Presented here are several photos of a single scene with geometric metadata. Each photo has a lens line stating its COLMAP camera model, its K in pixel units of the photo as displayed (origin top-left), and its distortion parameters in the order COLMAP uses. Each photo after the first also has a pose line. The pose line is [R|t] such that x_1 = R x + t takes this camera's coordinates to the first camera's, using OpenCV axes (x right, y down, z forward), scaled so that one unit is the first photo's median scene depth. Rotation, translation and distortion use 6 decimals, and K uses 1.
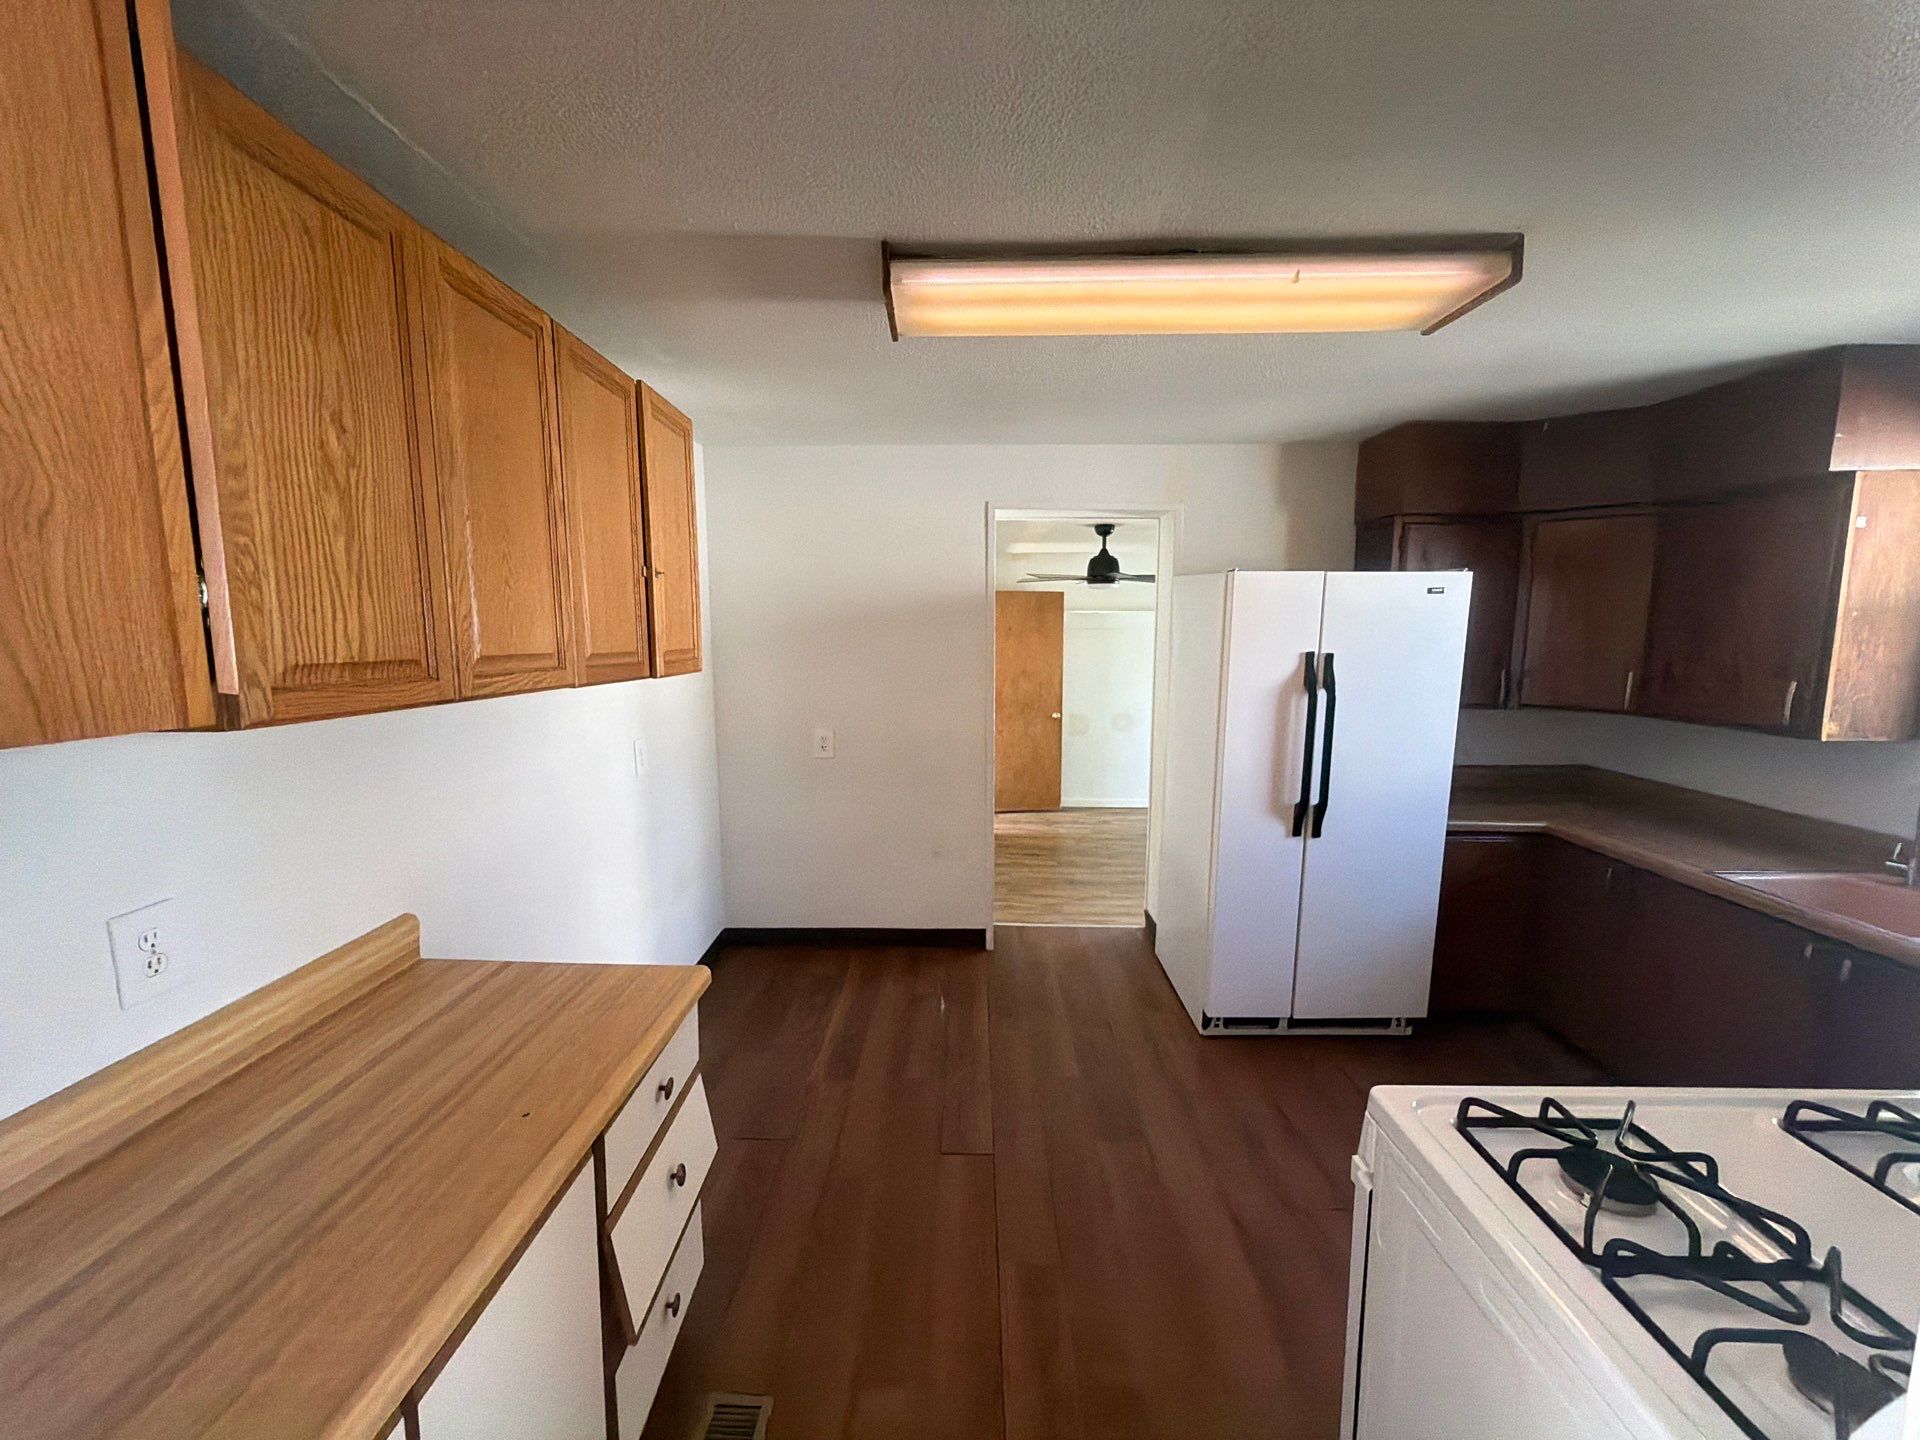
lens RADIAL K [[766.4, 0, 957.2], [0, 766.4, 719.5], [0, 0, 1]] dist [0.002101, -0.000108]
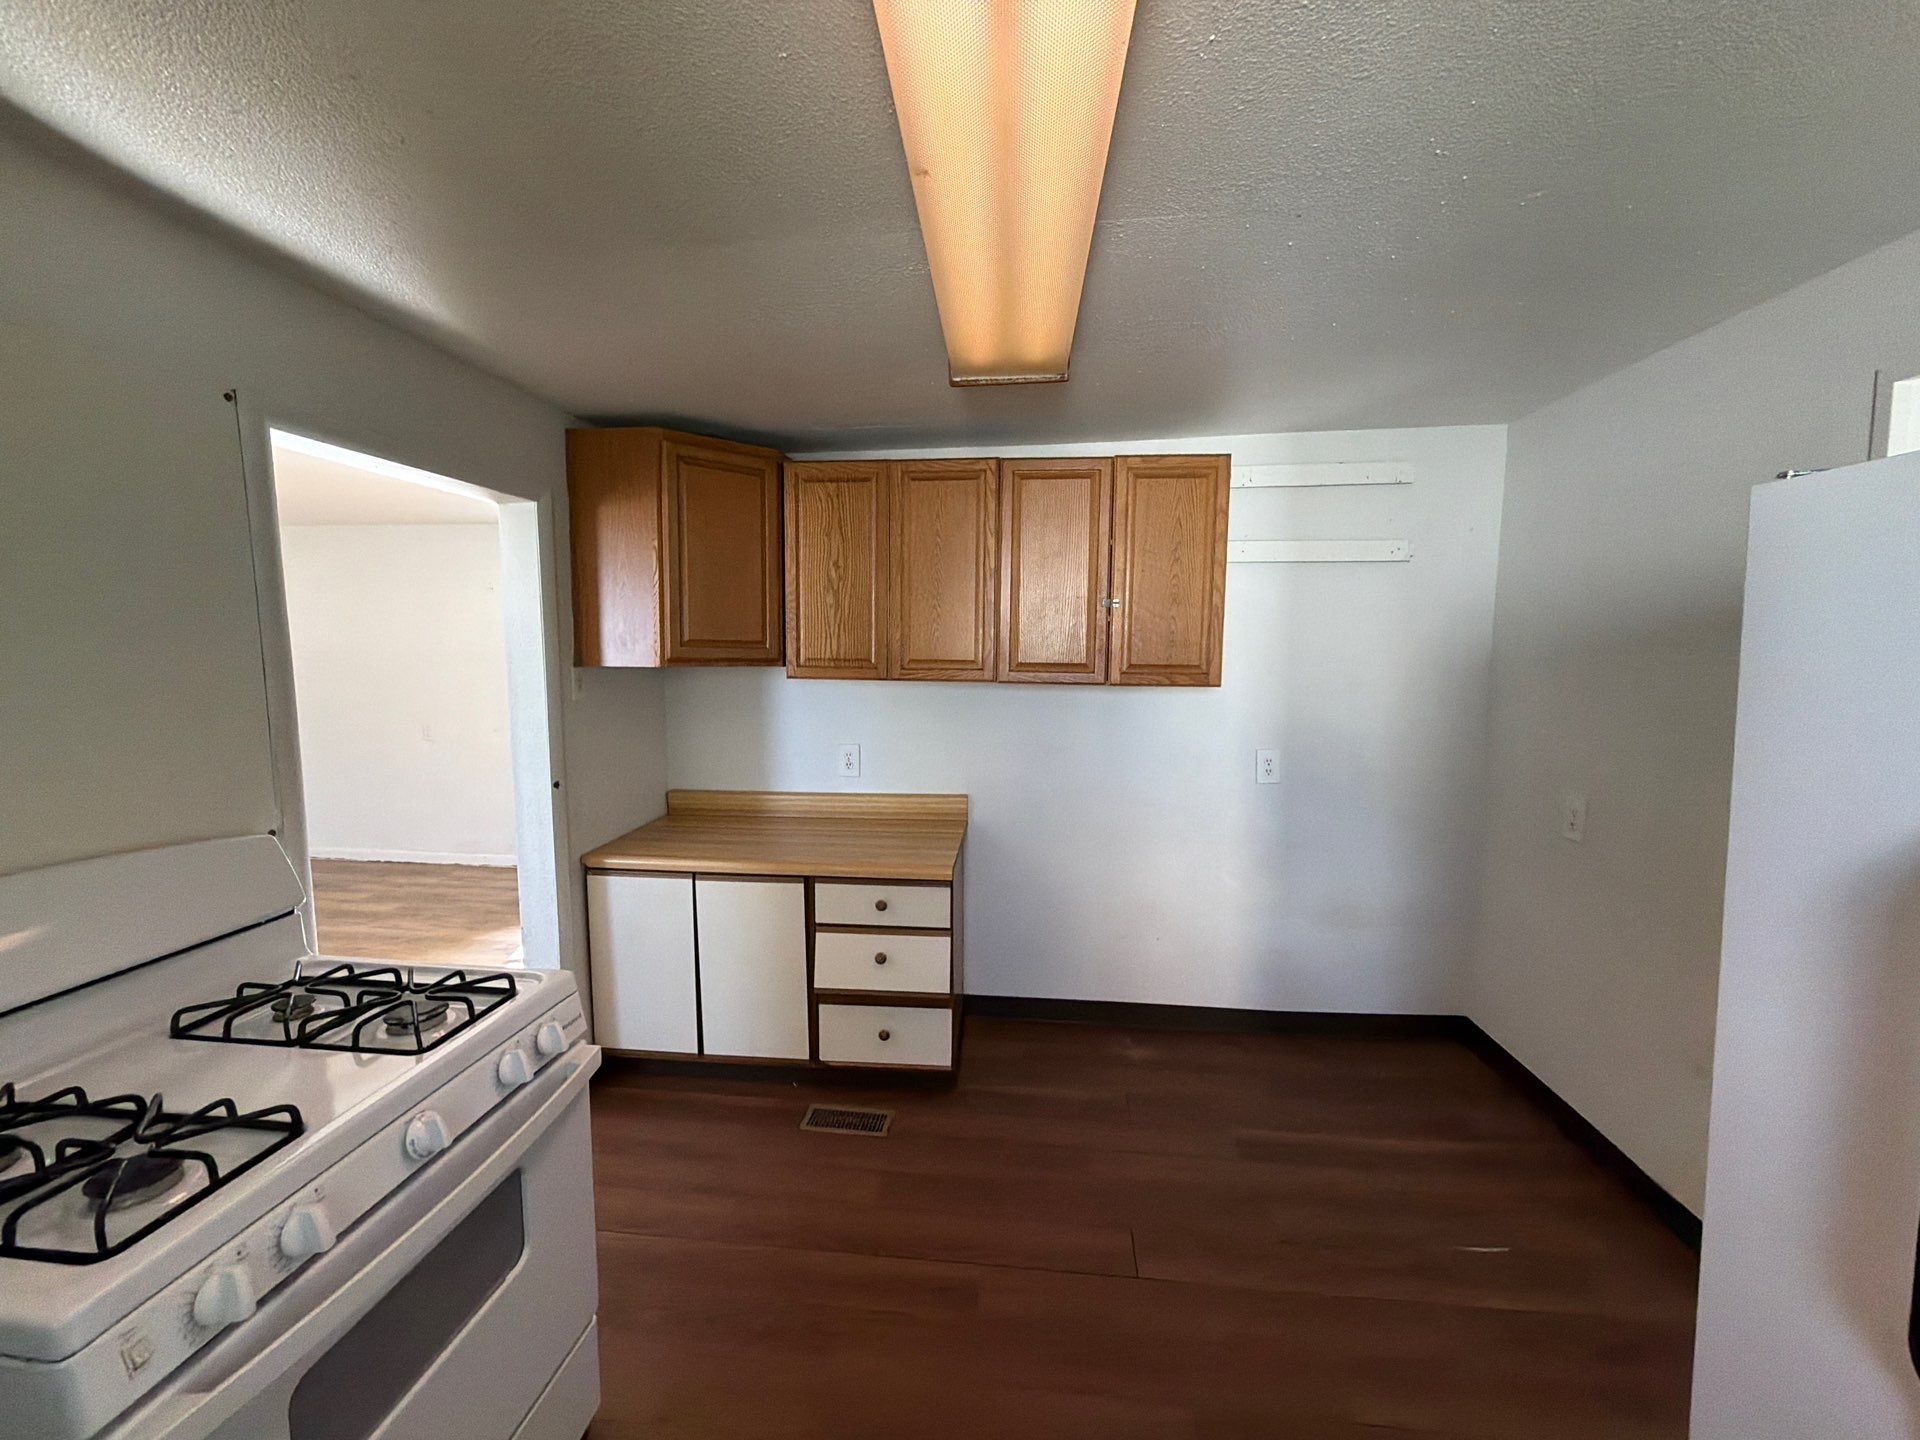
lens RADIAL K [[772.1, 0, 971.7], [0, 772.1, 726.6], [0, 0, 1]] dist [-0.000210, -0.000117]
pose [[-0.087458, 0.104275, -0.990696, 0.716342], [-0.121704, 0.985938, 0.114519, -0.082976], [0.988706, 0.130587, -0.073538, 0.690649]]
